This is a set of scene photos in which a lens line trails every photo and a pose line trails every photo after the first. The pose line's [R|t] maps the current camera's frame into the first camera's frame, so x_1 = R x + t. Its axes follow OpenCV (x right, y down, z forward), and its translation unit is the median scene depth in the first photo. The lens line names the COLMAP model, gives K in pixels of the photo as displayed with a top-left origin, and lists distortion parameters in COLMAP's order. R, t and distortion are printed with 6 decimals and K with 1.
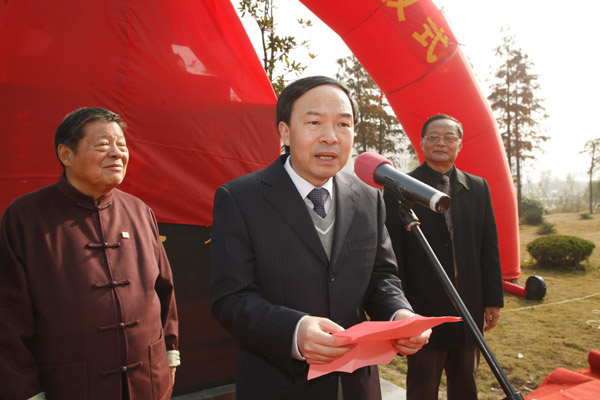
lens RADIAL K [[485.8, 0, 301.4], [0, 485.8, 187.3], [0, 0, 1]] dist [-0.005515, 0.000298]
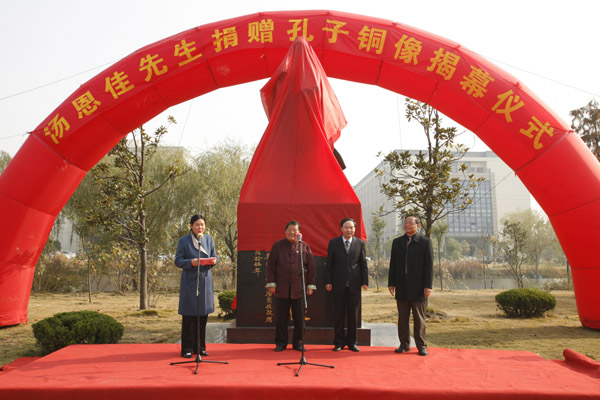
lens RADIAL K [[547.4, 0, 300.0], [0, 547.4, 200.0], [0, 0, 1]] dist [0.007994, 0.015096]
pose [[0.872515, -0.020582, -0.488154, 0.309746], [-0.018177, 0.997053, -0.074527, 0.002263], [0.488250, 0.073899, 0.869569, -0.434709]]
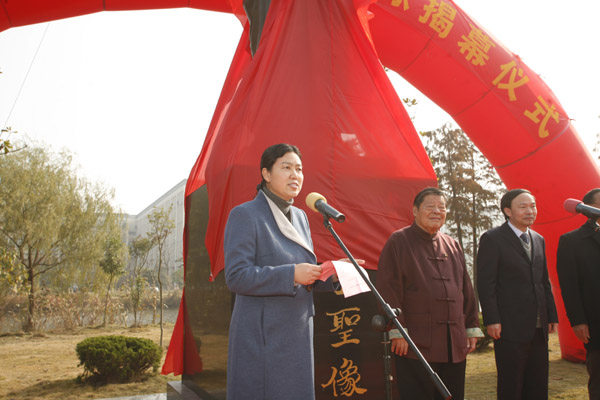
lens RADIAL K [[547.4, 0, 300.0], [0, 547.4, 200.0], [0, 0, 1]] dist [0.007994, 0.015096]
pose [[0.991288, -0.009643, -0.131360, -0.071916], [-0.007835, 0.991233, -0.131894, 0.026429], [0.131480, 0.131774, 0.982522, -0.155345]]
